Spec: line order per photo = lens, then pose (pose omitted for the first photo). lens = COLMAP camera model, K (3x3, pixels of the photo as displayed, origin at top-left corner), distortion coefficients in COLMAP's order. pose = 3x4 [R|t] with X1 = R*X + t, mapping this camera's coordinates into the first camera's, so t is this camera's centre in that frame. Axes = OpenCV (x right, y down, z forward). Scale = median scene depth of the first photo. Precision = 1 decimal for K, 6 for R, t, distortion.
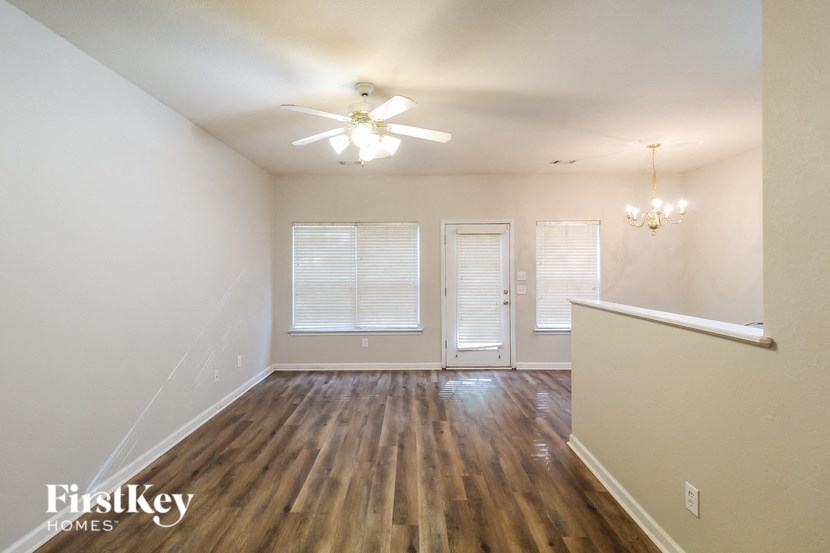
lens RADIAL K [[387.0, 0, 412.8], [0, 387.0, 275.3], [0, 0, 1]] dist [-0.013998, -0.002446]
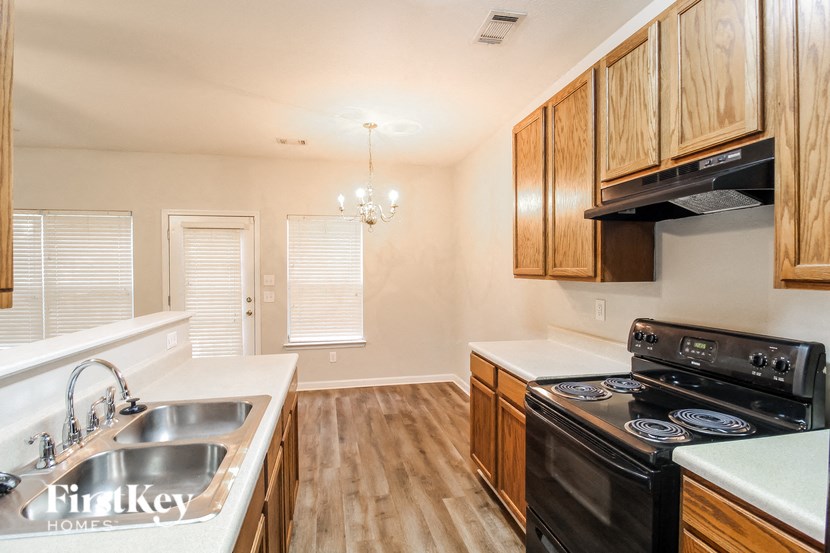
lens RADIAL K [[387.0, 0, 420.6], [0, 387.0, 274.0], [0, 0, 1]] dist [-0.013998, -0.002446]
pose [[0.973776, 0.000429, 0.227507, 0.410103], [0.001747, 0.999955, -0.009364, -0.003482], [-0.227501, 0.009516, 0.973731, 0.116573]]
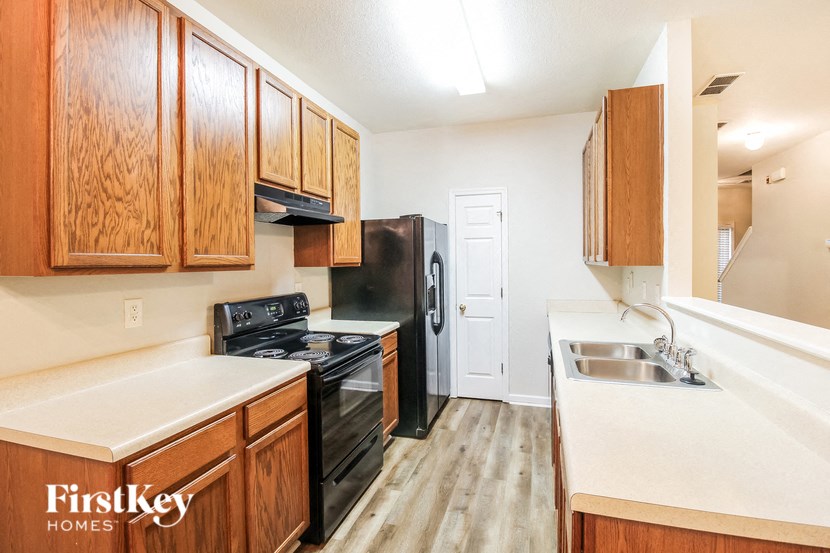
lens RADIAL K [[387.0, 0, 412.5], [0, 387.0, 267.9], [0, 0, 1]] dist [-0.013998, -0.002446]
pose [[-0.947284, 0.007946, 0.320297, 0.276197], [0.019070, 0.999318, 0.031608, -0.037246], [-0.319828, 0.036050, -0.946790, 3.424745]]
